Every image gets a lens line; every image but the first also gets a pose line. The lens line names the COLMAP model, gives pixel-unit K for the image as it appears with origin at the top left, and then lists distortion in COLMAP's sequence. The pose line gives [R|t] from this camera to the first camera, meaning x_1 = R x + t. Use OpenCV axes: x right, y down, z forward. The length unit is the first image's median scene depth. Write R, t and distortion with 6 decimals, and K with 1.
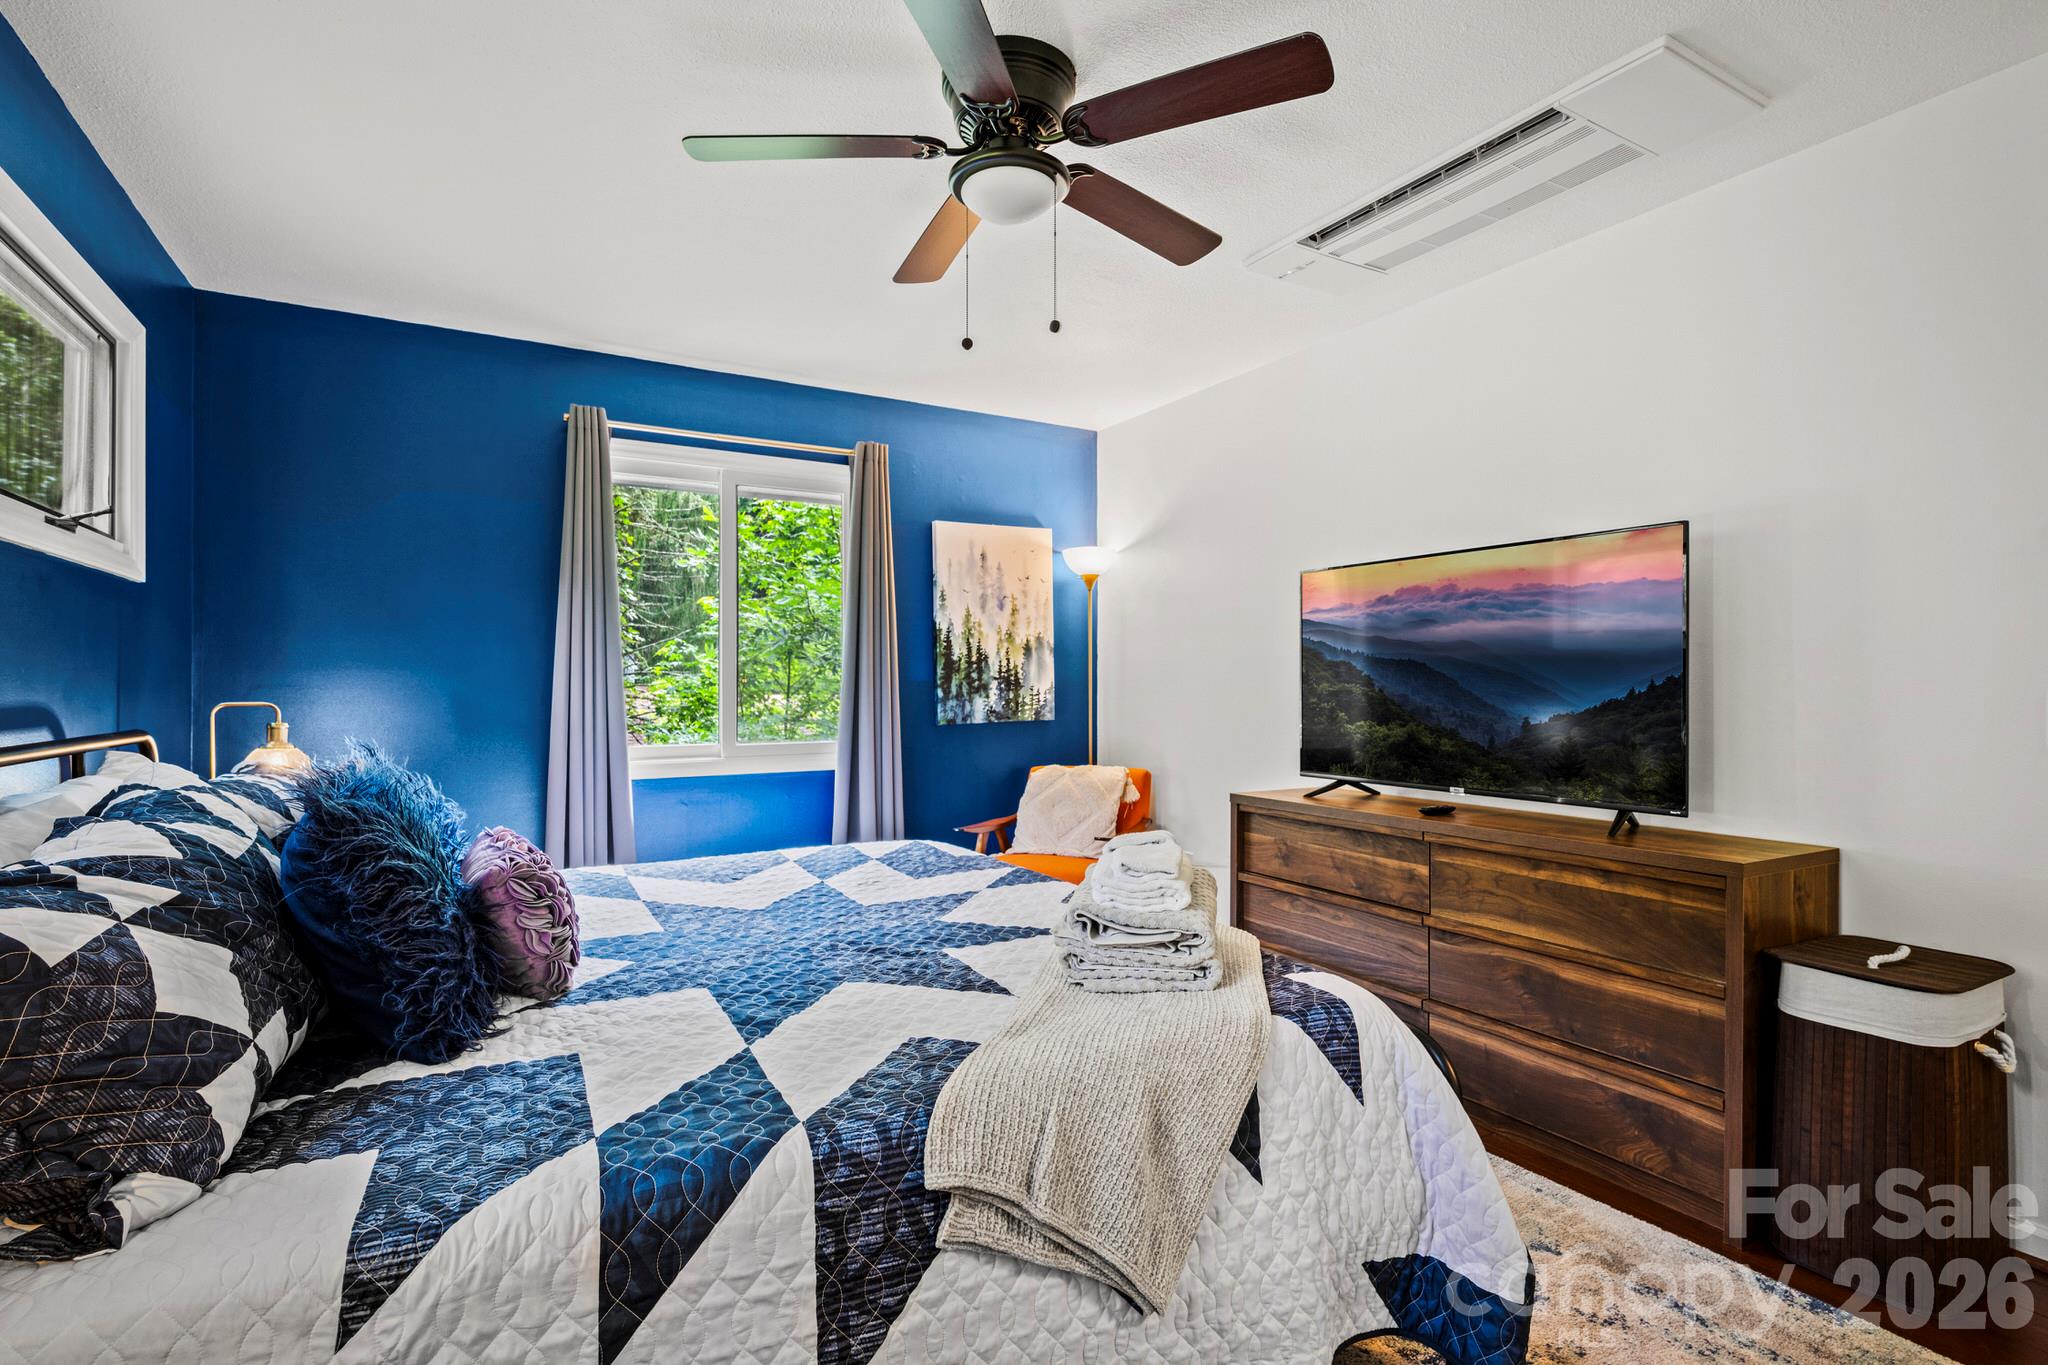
lens RADIAL K [[986.8, 0, 1024.0], [0, 986.8, 682.5], [0, 0, 1]] dist [-0.000768, -0.000005]
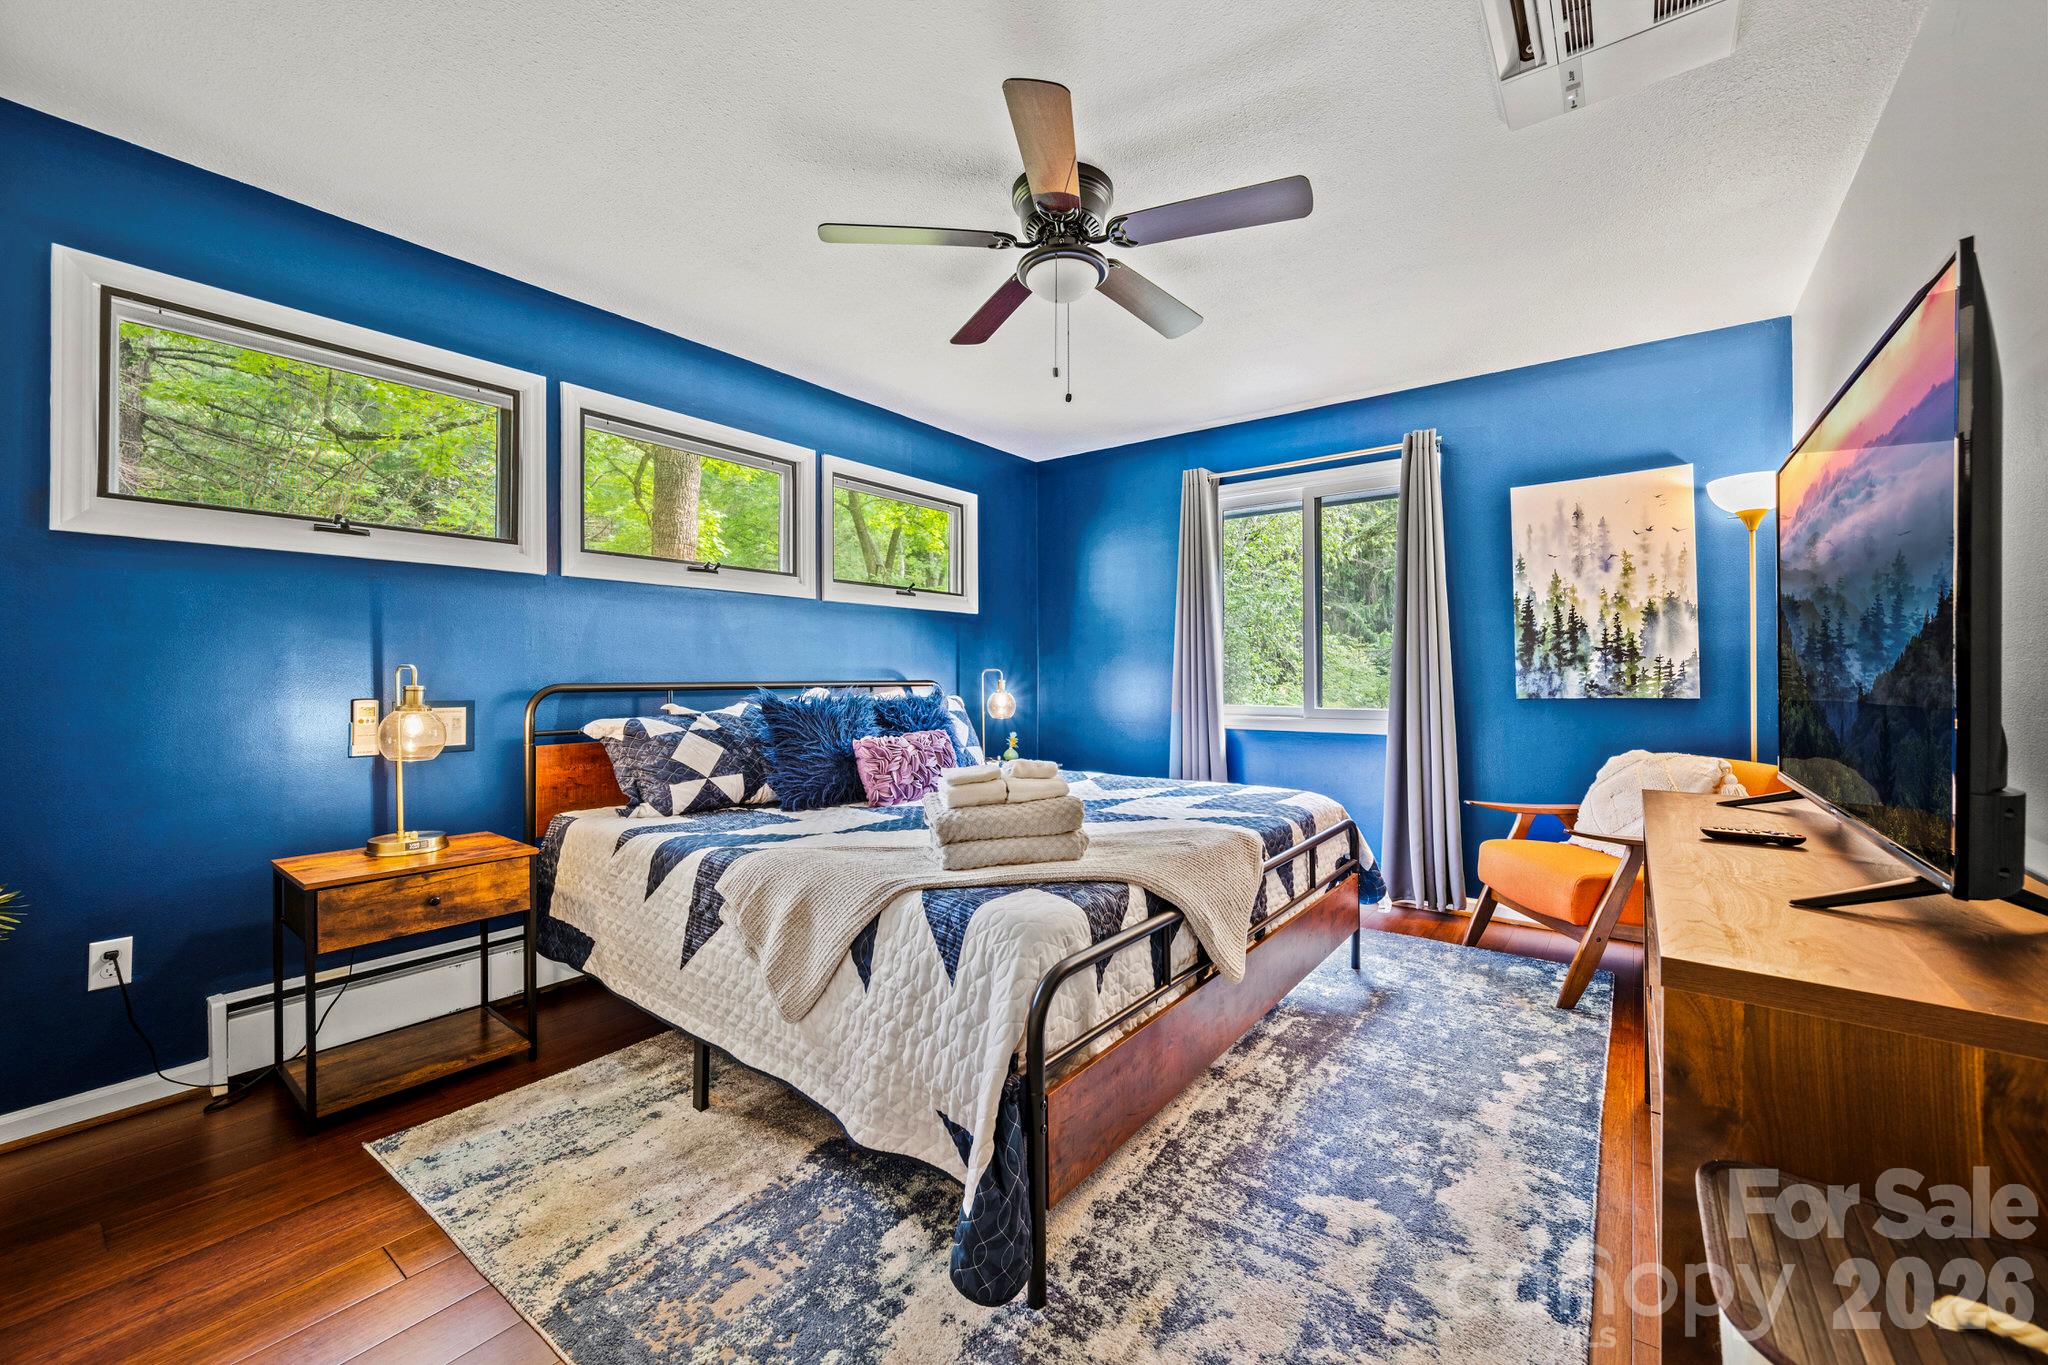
lens RADIAL K [[811.2, 0, 1030.8], [0, 811.2, 675.5], [0, 0, 1]] dist [0.002482, -0.000079]
pose [[0.388172, 0.001082, -0.921586, 0.452023], [0.003103, 0.999992, 0.002481, 0.016672], [0.921582, -0.003823, 0.388166, 0.247219]]
